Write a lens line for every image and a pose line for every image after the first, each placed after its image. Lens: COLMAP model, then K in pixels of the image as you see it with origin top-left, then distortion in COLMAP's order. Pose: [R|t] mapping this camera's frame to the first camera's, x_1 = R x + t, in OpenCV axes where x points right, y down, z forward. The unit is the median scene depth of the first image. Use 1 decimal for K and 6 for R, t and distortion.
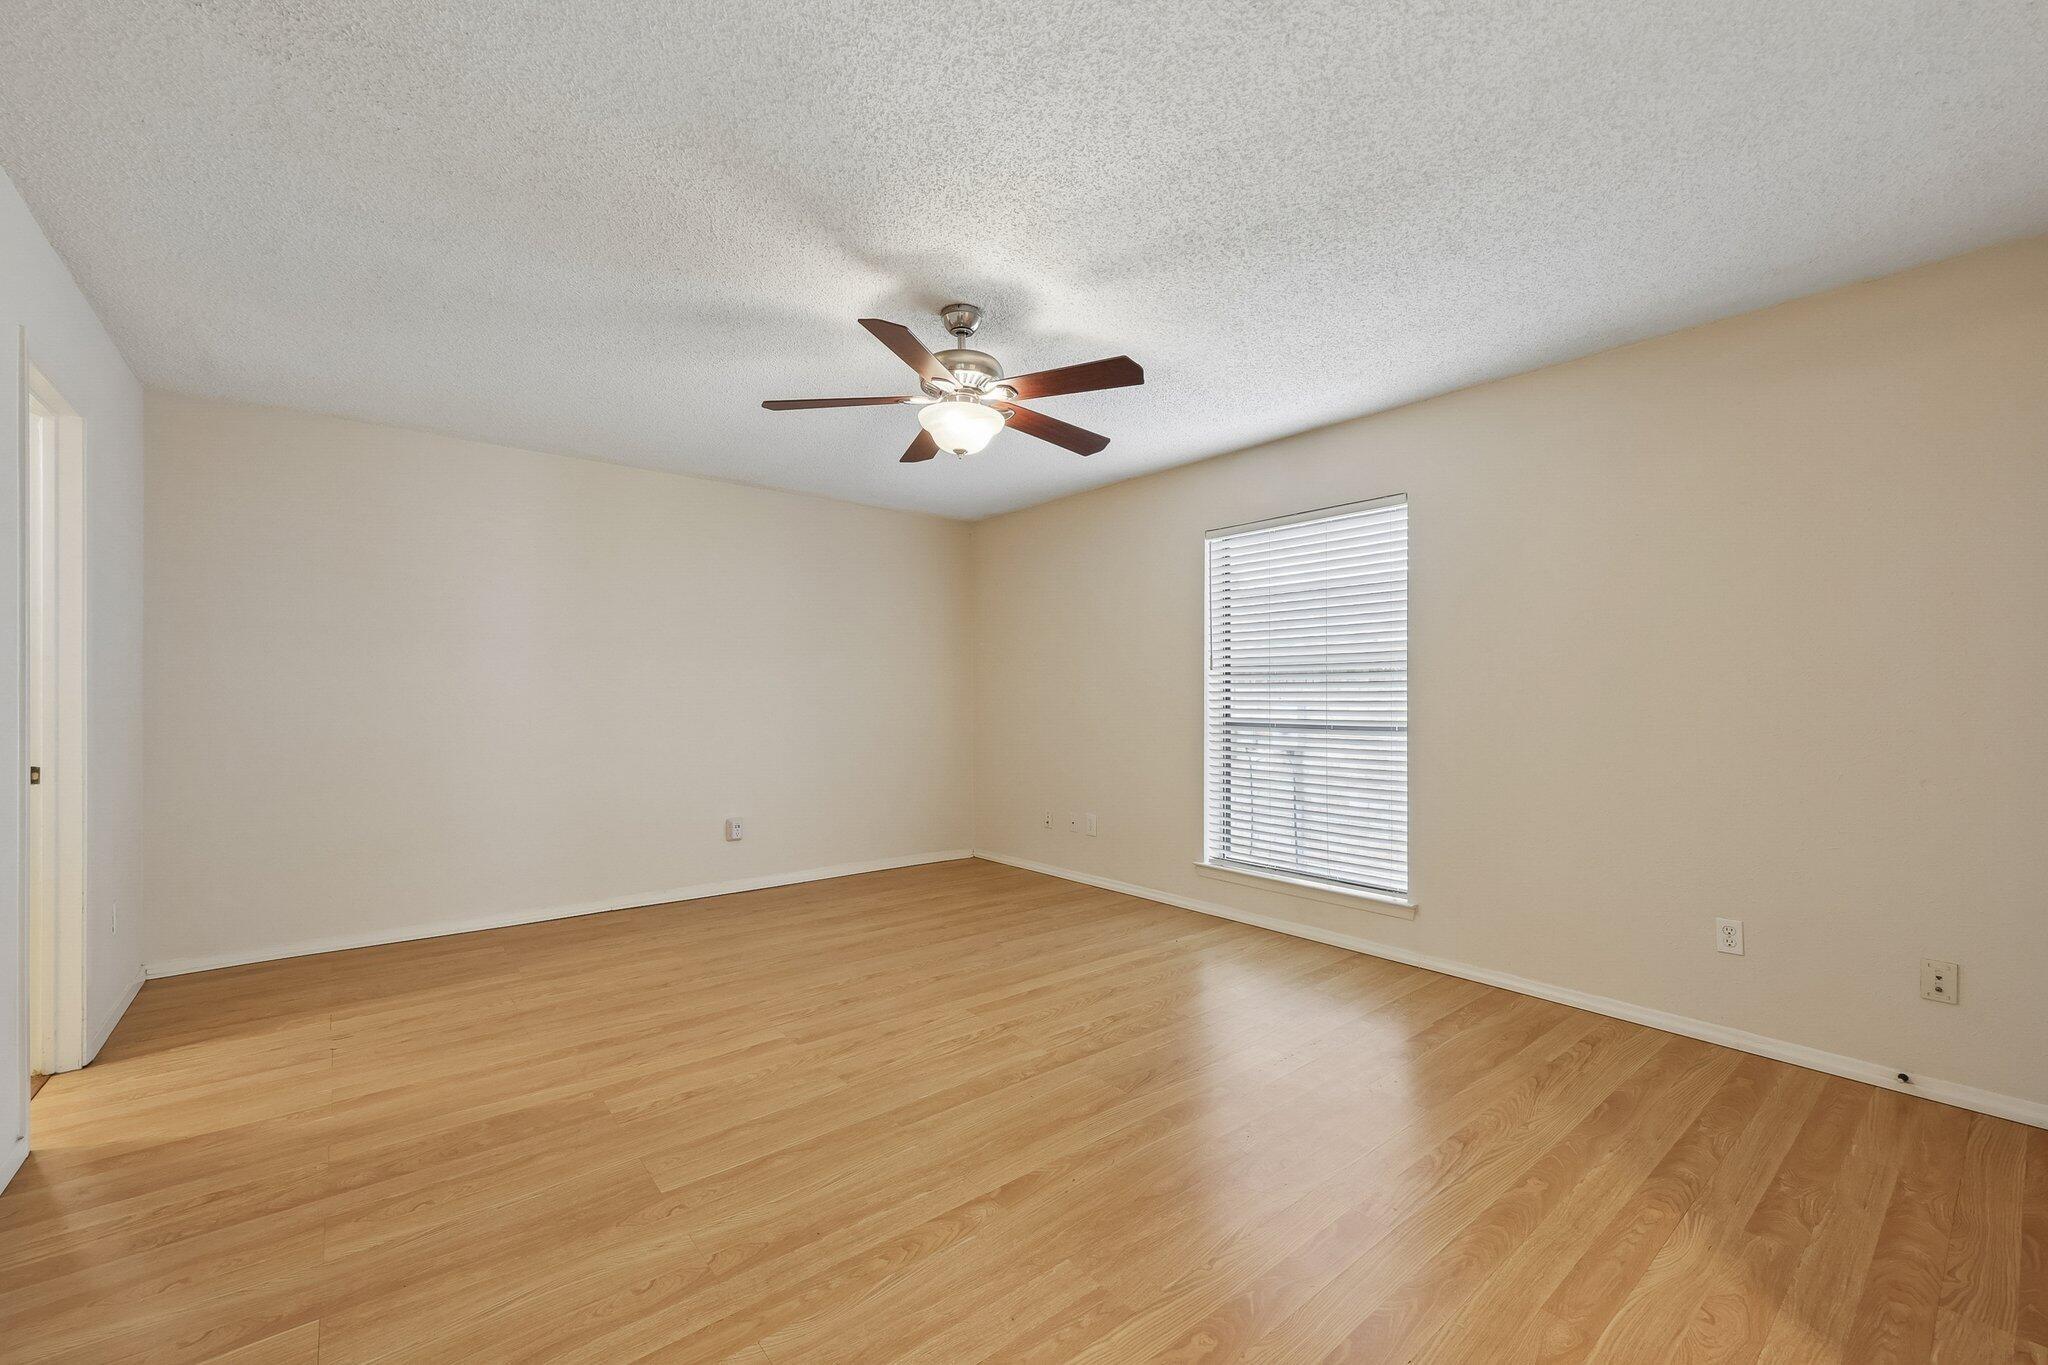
lens RADIAL K [[829.5, 0, 1022.4], [0, 829.5, 698.8], [0, 0, 1]] dist [-0.000117, -0.000138]
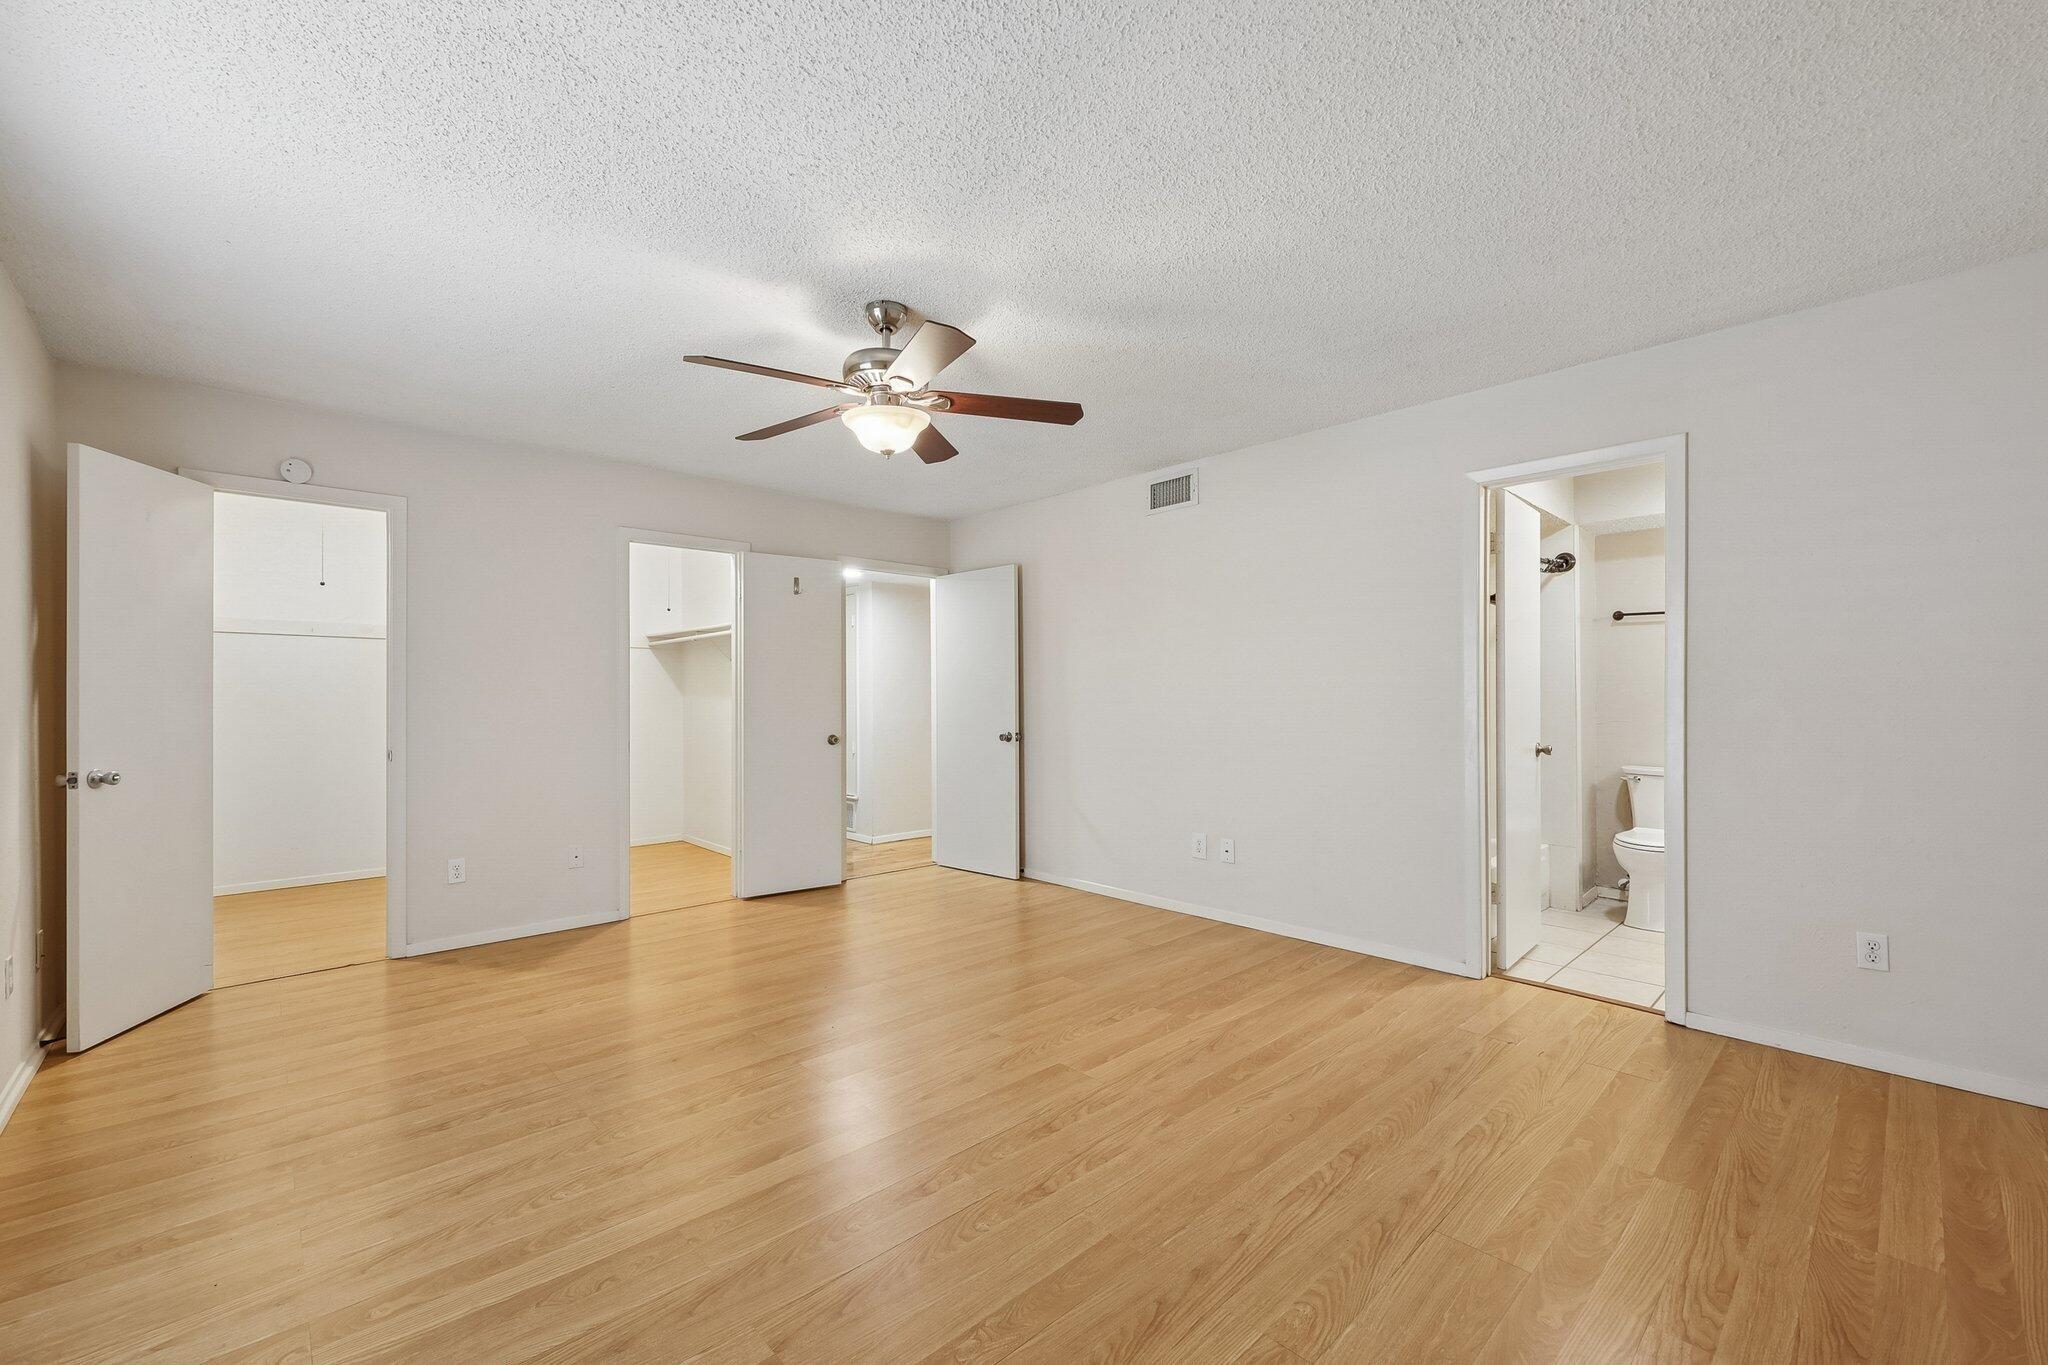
lens RADIAL K [[829.5, 0, 1024.3], [0, 829.5, 692.8], [0, 0, 1]] dist [-0.000117, -0.000138]
pose [[-0.997925, 0.004307, -0.064238, -0.171550], [0.004254, 0.999990, 0.000952, -0.011741], [0.064242, 0.000676, -0.997934, 1.979524]]
